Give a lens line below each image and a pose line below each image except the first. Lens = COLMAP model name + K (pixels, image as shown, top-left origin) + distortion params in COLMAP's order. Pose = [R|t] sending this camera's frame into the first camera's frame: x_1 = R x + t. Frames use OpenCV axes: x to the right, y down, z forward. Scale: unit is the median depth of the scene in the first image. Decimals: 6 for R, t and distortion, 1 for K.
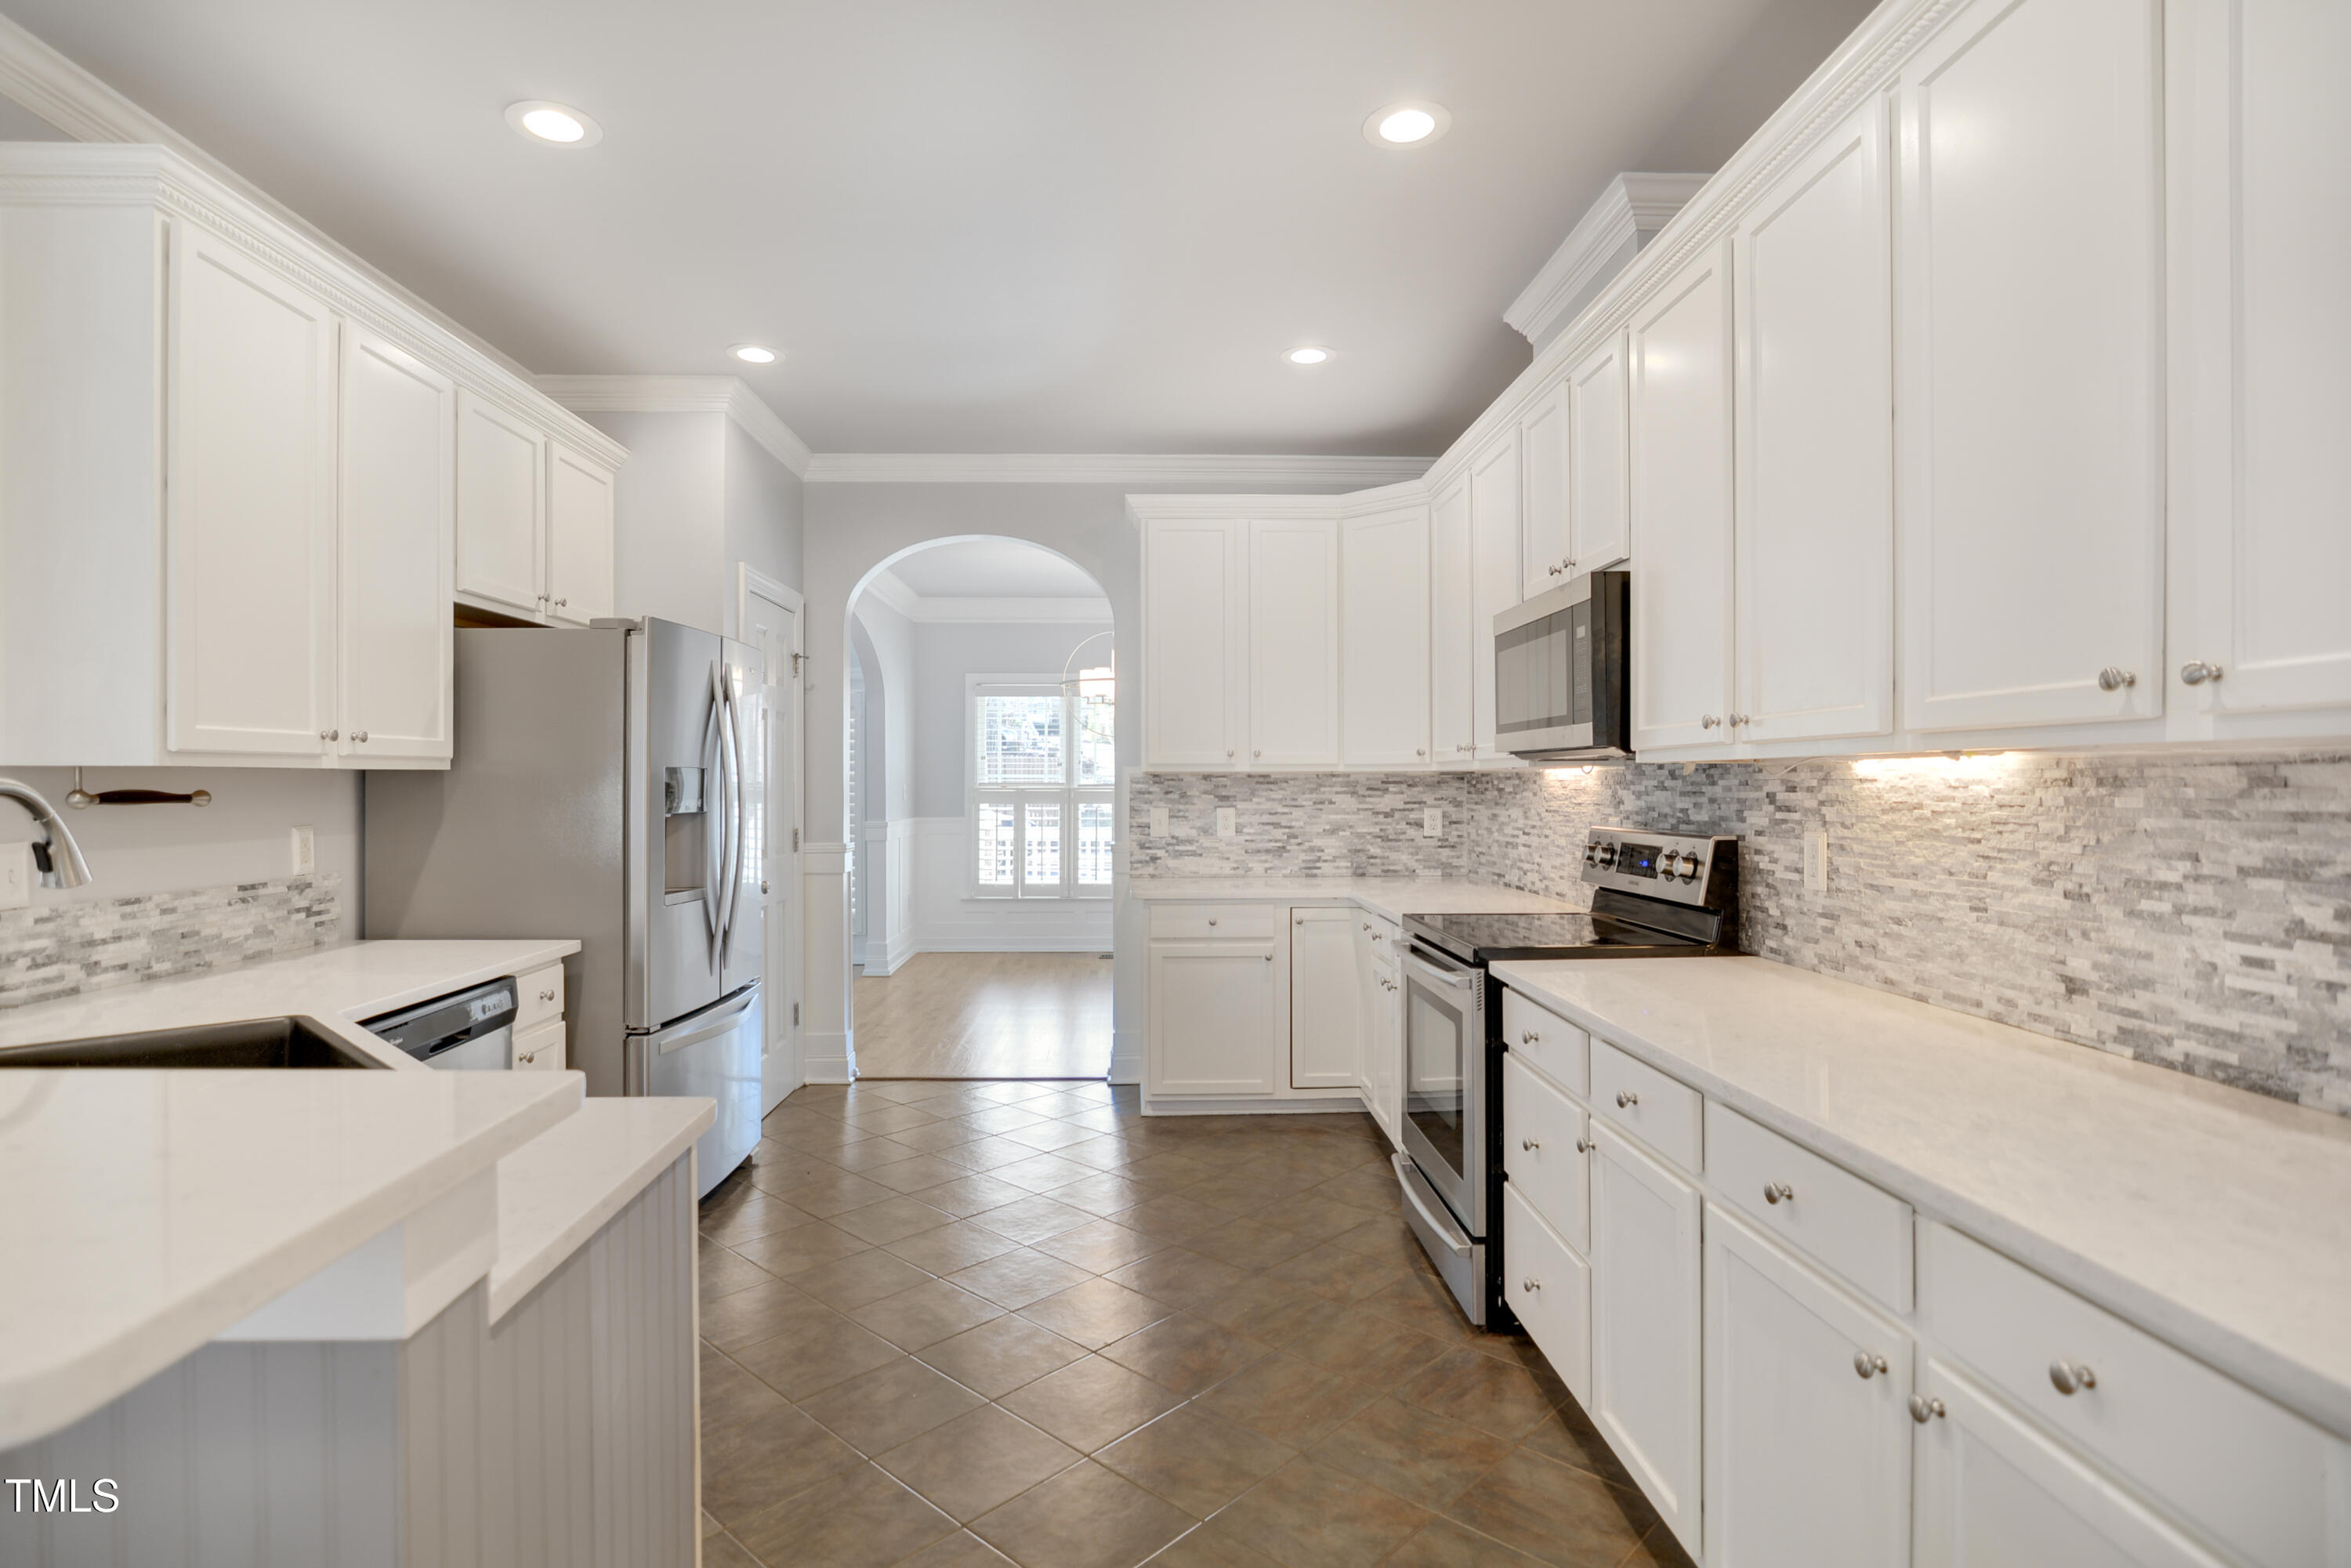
lens RADIAL K [[1196.8, 0, 1172.4], [0, 1196.8, 781.6], [0, 0, 1]] dist [-0.013545, 0.000362]
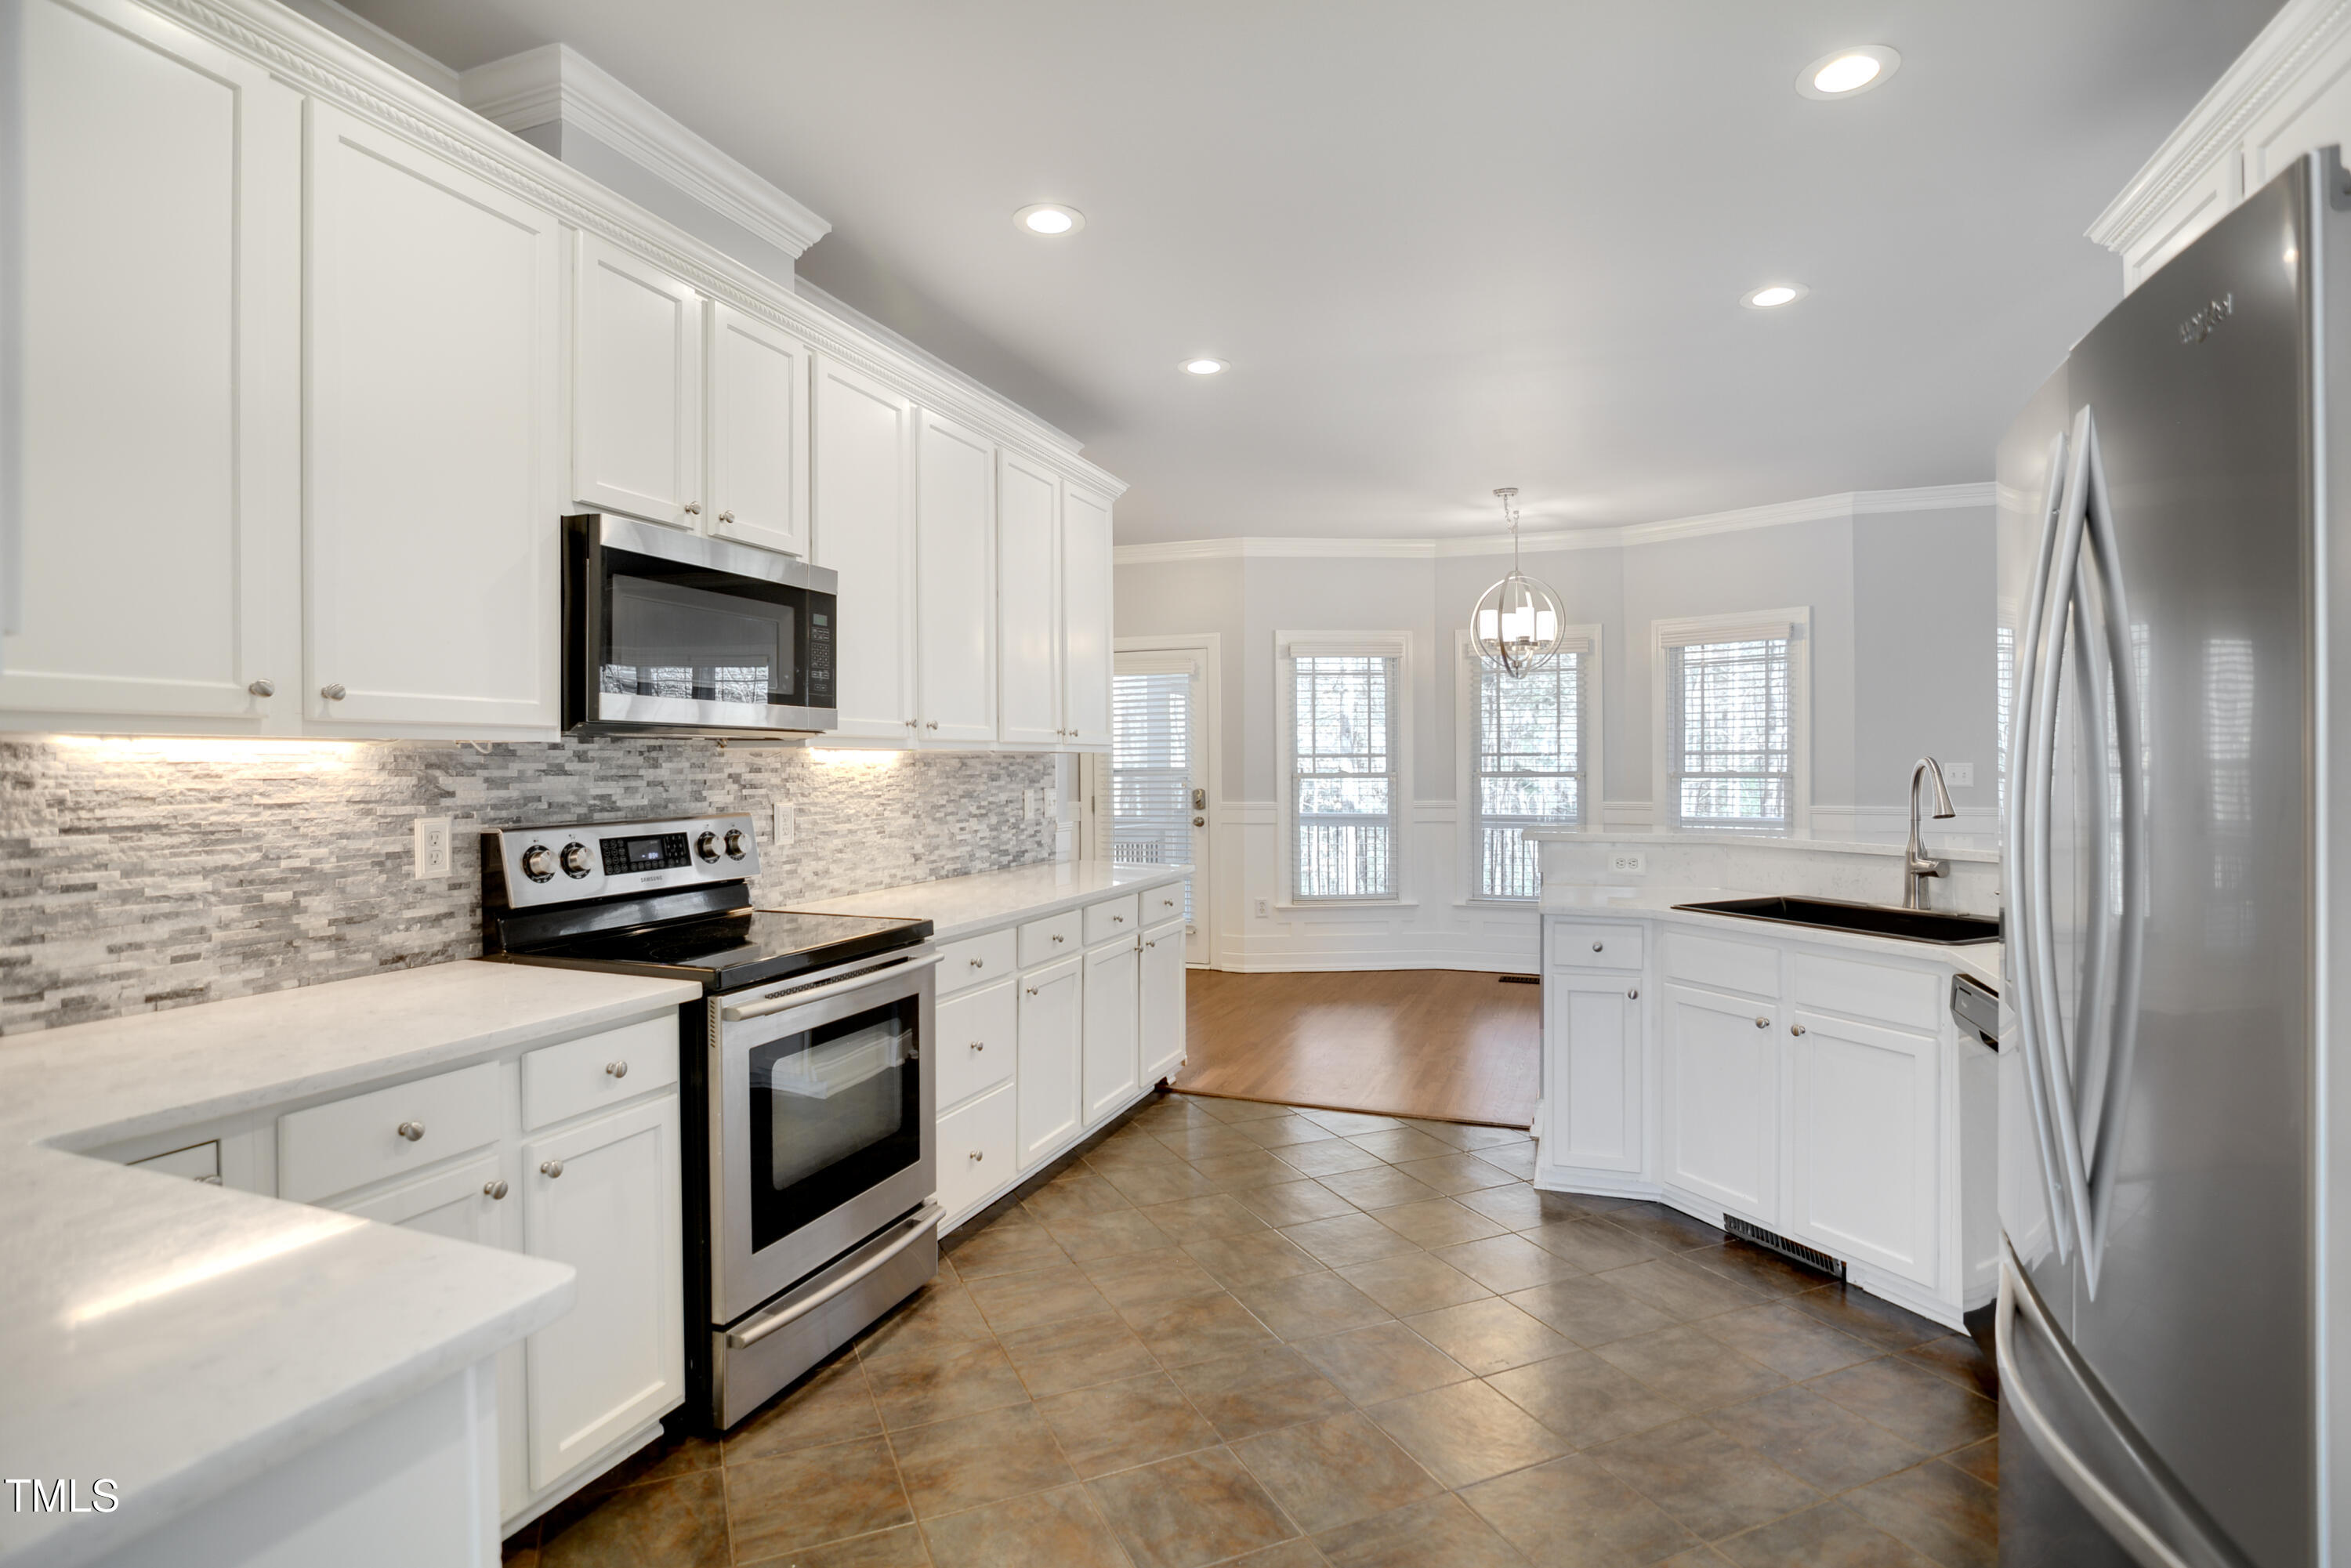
lens RADIAL K [[1196.8, 0, 1174.0], [0, 1196.8, 763.1], [0, 0, 1]] dist [-0.013545, 0.000362]
pose [[-0.922880, 0.009625, 0.384968, -0.432699], [0.008564, 0.999953, -0.004471, 0.009382], [-0.384993, -0.000829, -0.922919, 2.319117]]
